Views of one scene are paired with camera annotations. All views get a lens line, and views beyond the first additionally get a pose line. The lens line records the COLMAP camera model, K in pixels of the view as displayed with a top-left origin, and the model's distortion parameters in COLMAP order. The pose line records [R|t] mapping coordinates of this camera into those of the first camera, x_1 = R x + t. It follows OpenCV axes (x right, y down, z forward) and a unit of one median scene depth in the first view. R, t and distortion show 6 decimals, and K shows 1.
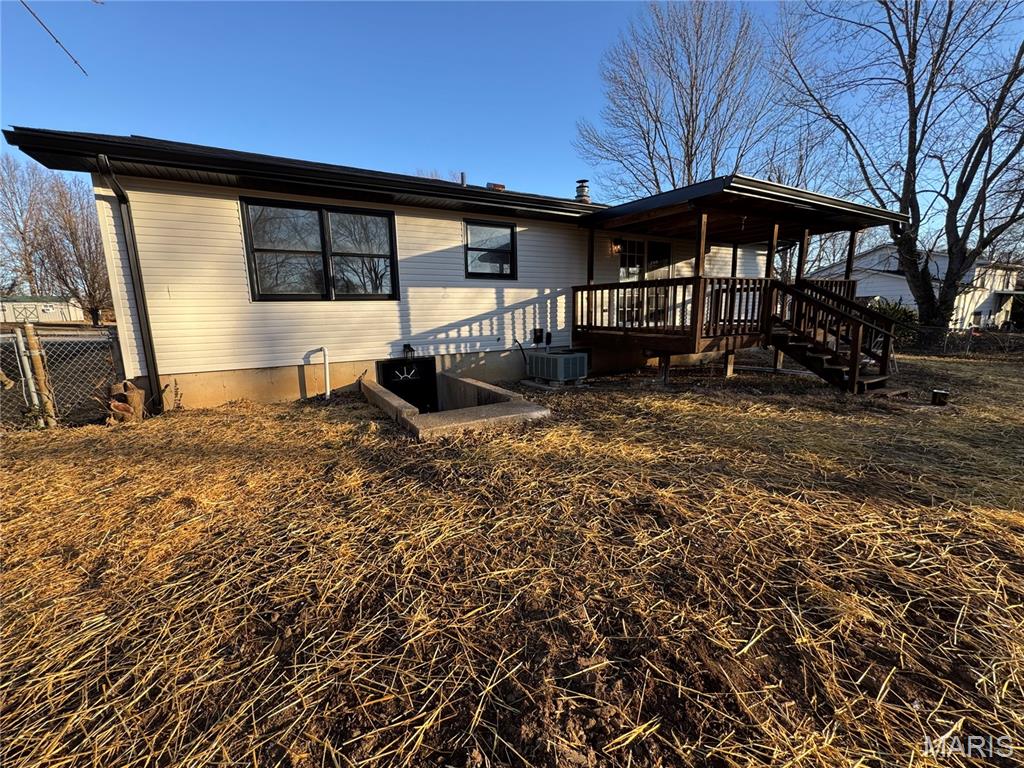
lens RADIAL K [[411.2, 0, 514.6], [0, 411.2, 387.2], [0, 0, 1]] dist [-0.006491, 0.001382]
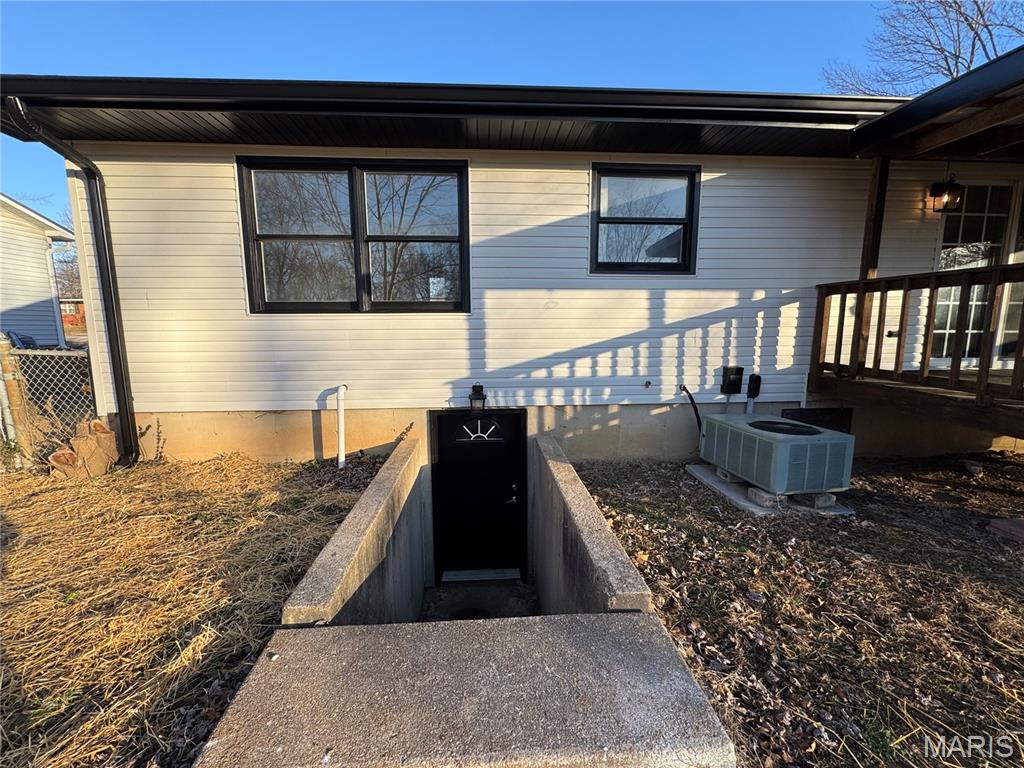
lens RADIAL K [[411.2, 0, 511.2], [0, 411.2, 381.8], [0, 0, 1]] dist [-0.006491, 0.001382]
pose [[0.898870, 0.076116, -0.431555, 0.034216], [-0.092062, 0.995622, -0.016149, -0.099163], [0.428437, 0.054246, 0.901942, 0.459233]]
